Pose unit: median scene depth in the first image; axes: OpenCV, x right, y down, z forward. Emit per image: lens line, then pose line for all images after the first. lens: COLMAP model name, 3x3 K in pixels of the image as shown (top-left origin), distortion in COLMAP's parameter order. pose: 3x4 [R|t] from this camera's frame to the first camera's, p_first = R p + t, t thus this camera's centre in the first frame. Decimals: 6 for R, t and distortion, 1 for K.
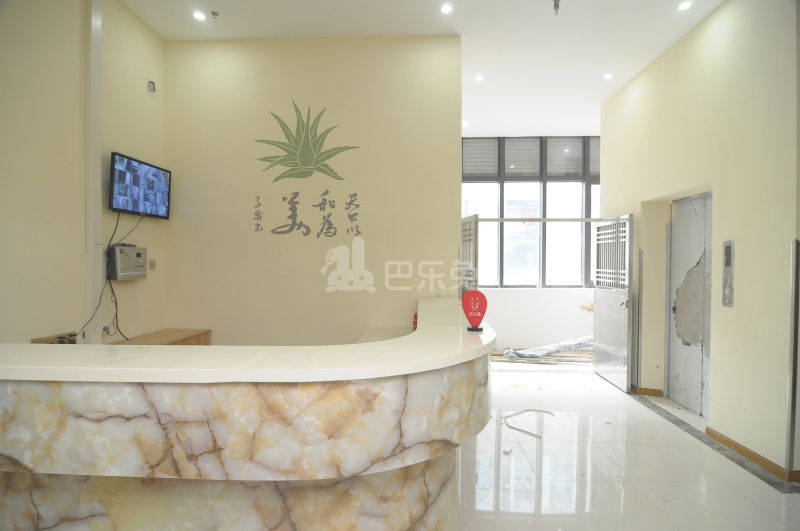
lens RADIAL K [[428.0, 0, 401.1], [0, 428.0, 271.5], [0, 0, 1]] dist [-0.007367, -0.012565]
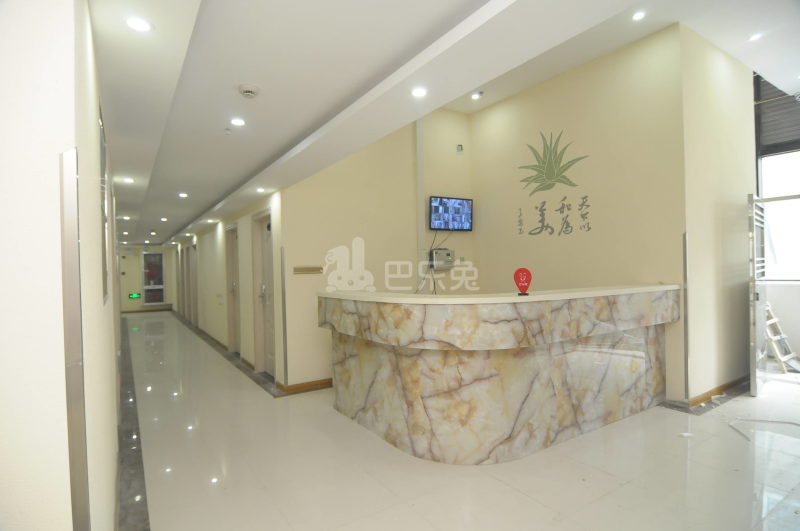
lens RADIAL K [[428.0, 0, 401.1], [0, 428.0, 271.5], [0, 0, 1]] dist [-0.007367, -0.012565]
pose [[0.582795, -0.007475, -0.812585, 0.581094], [0.005299, 0.999971, -0.005398, 0.032101], [0.812602, -0.001160, 0.582818, -0.109124]]
